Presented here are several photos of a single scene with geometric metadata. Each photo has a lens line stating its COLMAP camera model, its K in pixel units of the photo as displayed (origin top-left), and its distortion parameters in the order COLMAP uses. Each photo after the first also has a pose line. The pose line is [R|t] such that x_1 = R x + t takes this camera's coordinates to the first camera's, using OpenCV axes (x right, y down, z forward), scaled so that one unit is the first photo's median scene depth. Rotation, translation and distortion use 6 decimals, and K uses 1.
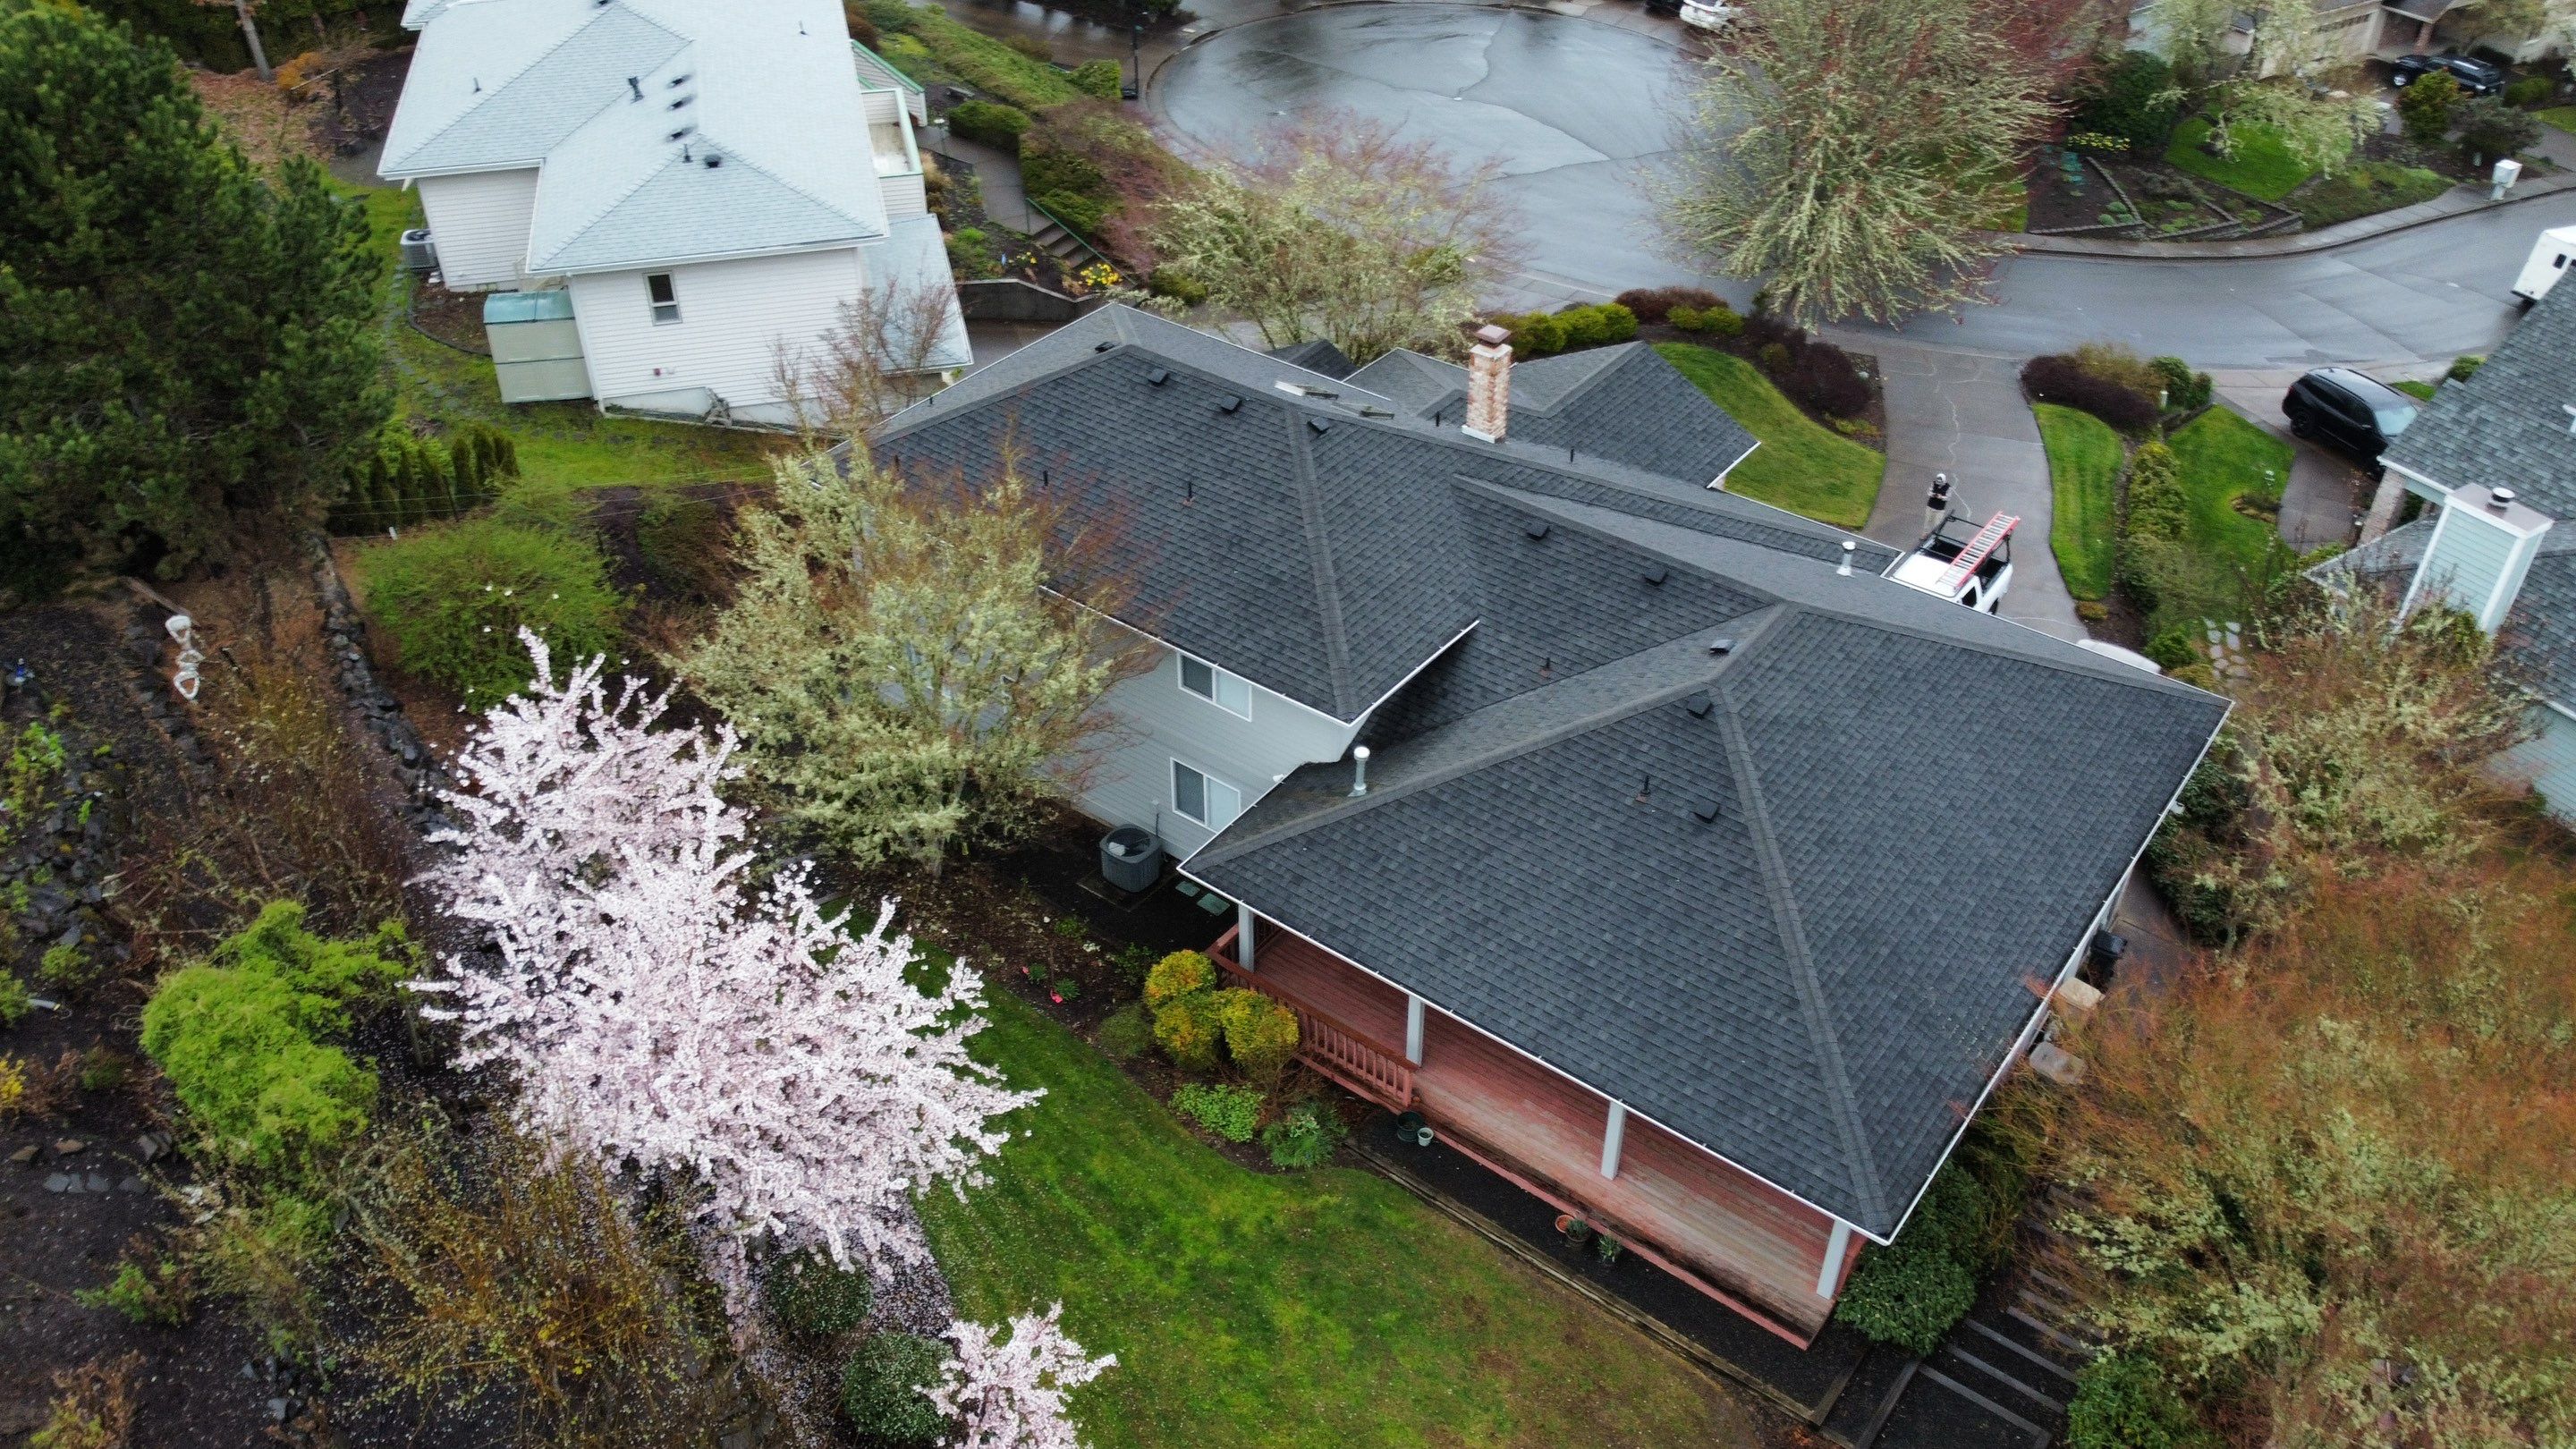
lens RADIAL K [[1956.0, 0, 1289.6], [0, 1956.0, 731.6], [0, 0, 1]] dist [-0.001243, 0.002036]
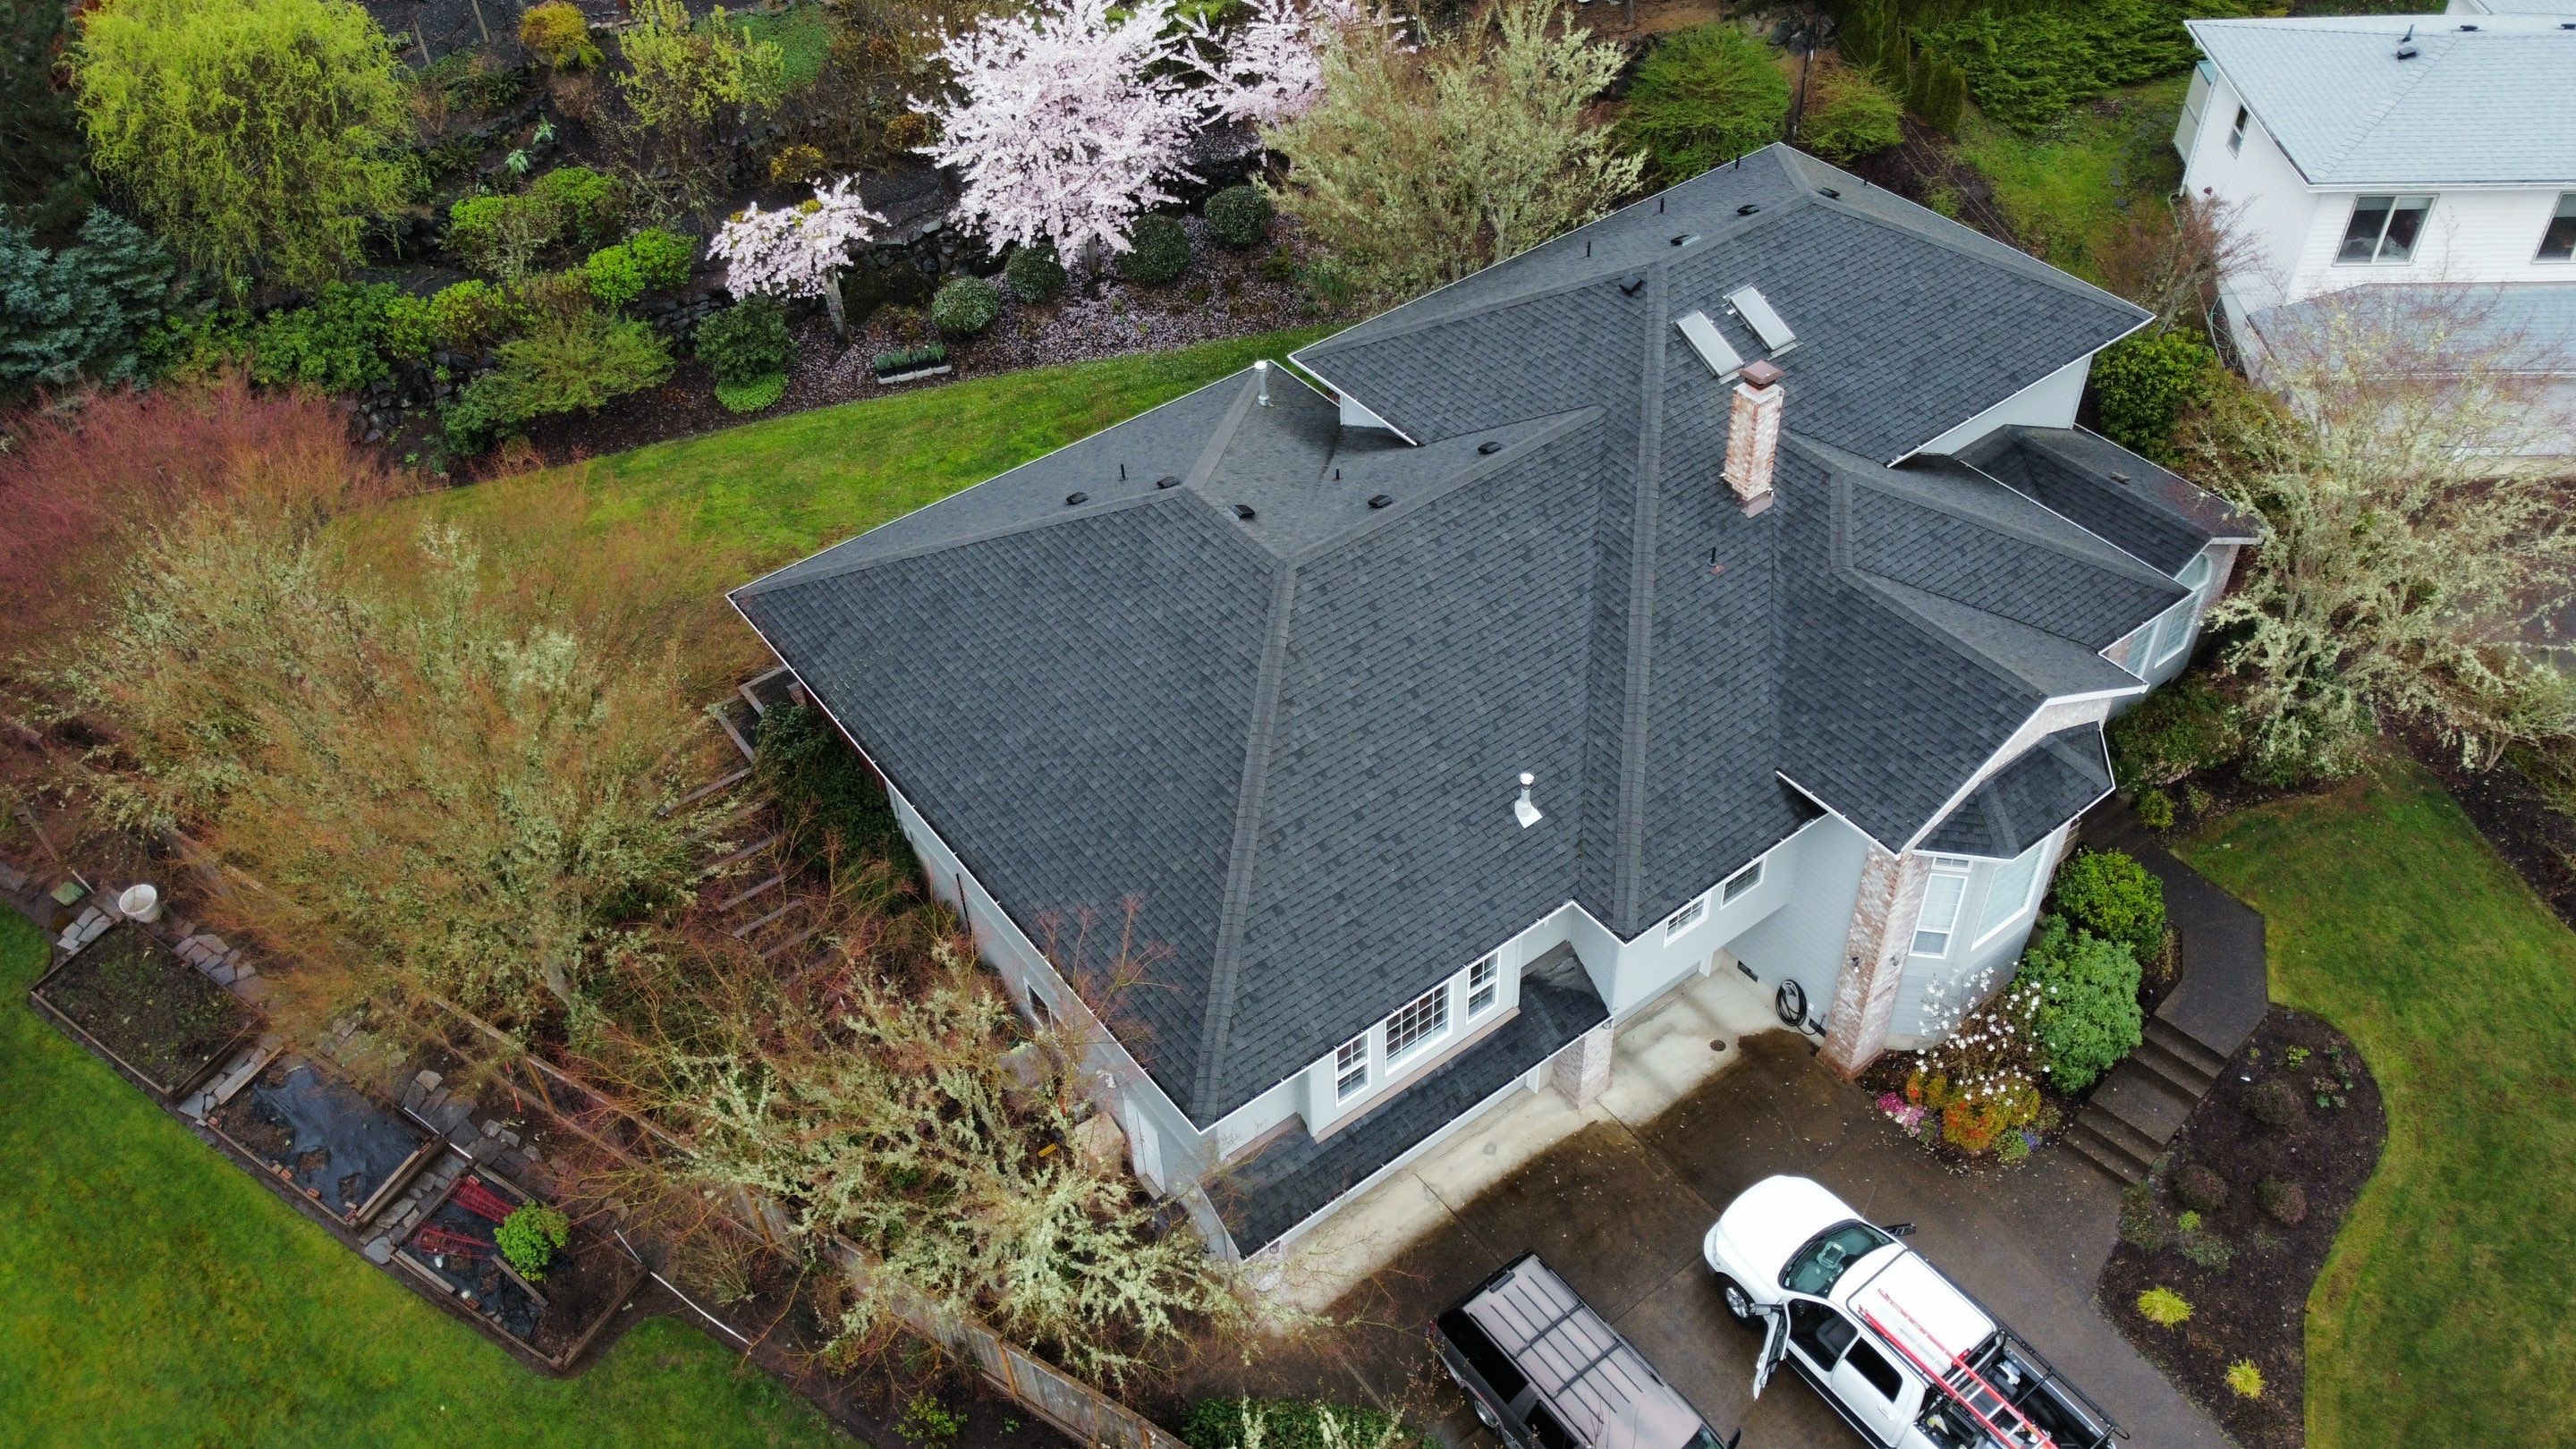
lens RADIAL K [[1956.0, 0, 1300.9], [0, 1956.0, 734.7], [0, 0, 1]] dist [-0.001243, 0.002036]
pose [[-0.267284, 0.661847, -0.700370, 1.011389], [-0.563655, 0.482120, 0.670711, -0.690650], [0.781570, 0.574038, 0.244191, 0.861660]]
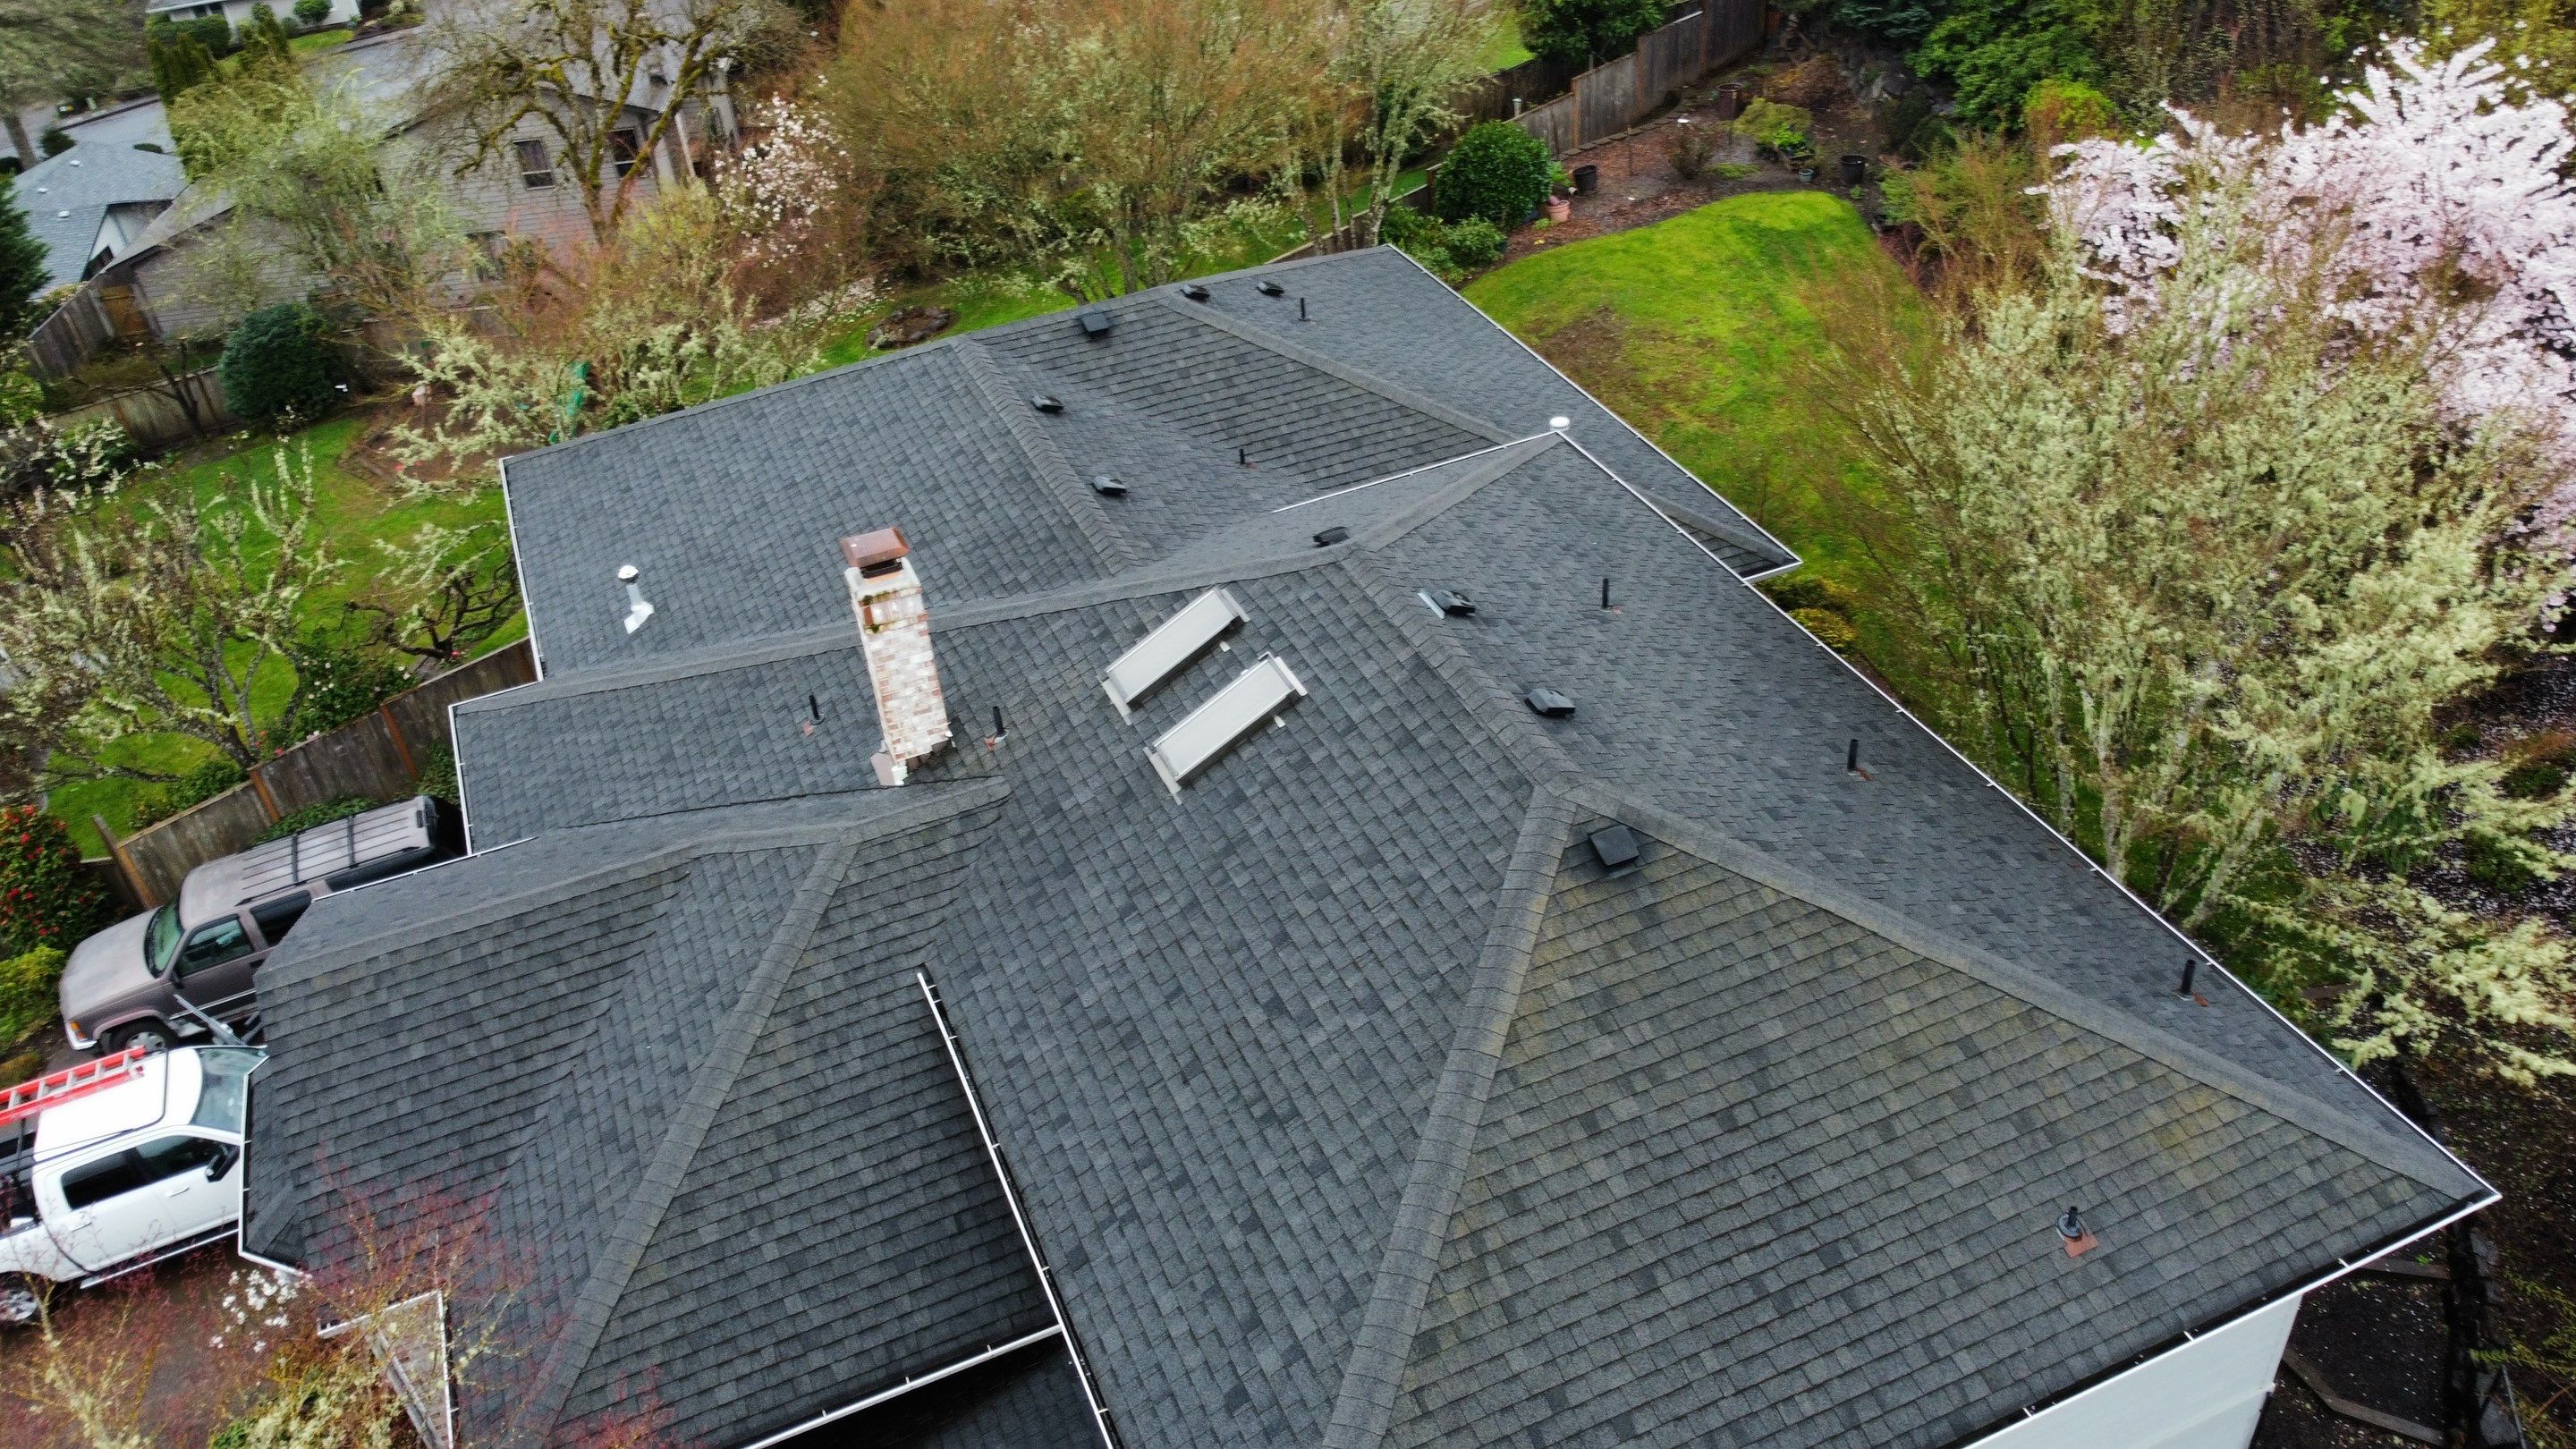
lens RADIAL K [[1956.0, 0, 1281.0], [0, 1956.0, 730.4], [0, 0, 1]] dist [-0.001243, 0.002036]
pose [[-0.864241, -0.235477, 0.444565, -0.248873], [0.369485, 0.302625, 0.878578, -0.679923], [-0.341421, 0.923563, -0.174536, 1.294283]]
